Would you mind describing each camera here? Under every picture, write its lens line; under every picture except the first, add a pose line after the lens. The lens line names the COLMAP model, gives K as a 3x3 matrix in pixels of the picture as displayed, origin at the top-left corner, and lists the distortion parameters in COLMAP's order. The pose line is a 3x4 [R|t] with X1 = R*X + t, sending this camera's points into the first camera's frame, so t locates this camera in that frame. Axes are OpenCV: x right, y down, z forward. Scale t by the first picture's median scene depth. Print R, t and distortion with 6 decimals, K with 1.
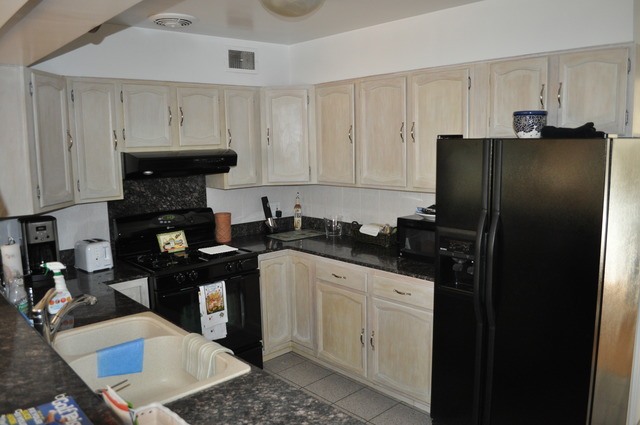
lens RADIAL K [[512.8, 0, 320.5], [0, 512.8, 212.8], [0, 0, 1]] dist [-0.068038, -0.001361]
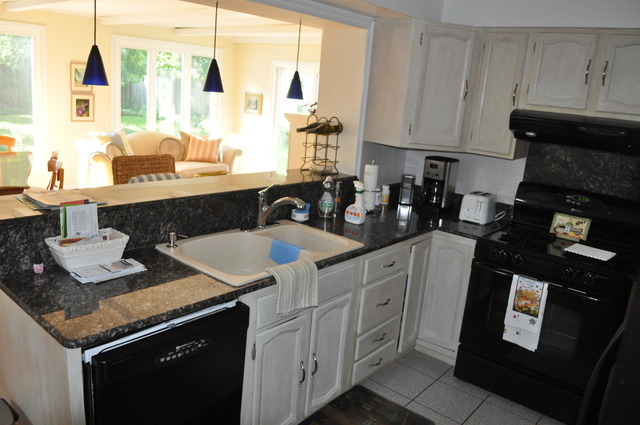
lens RADIAL K [[512.8, 0, 320.1], [0, 512.8, 211.3], [0, 0, 1]] dist [-0.068038, -0.001361]
pose [[0.128321, 0.262689, -0.956310, 0.474875], [-0.223174, 0.947197, 0.230240, -0.071429], [0.966296, 0.183878, 0.180170, 0.504051]]
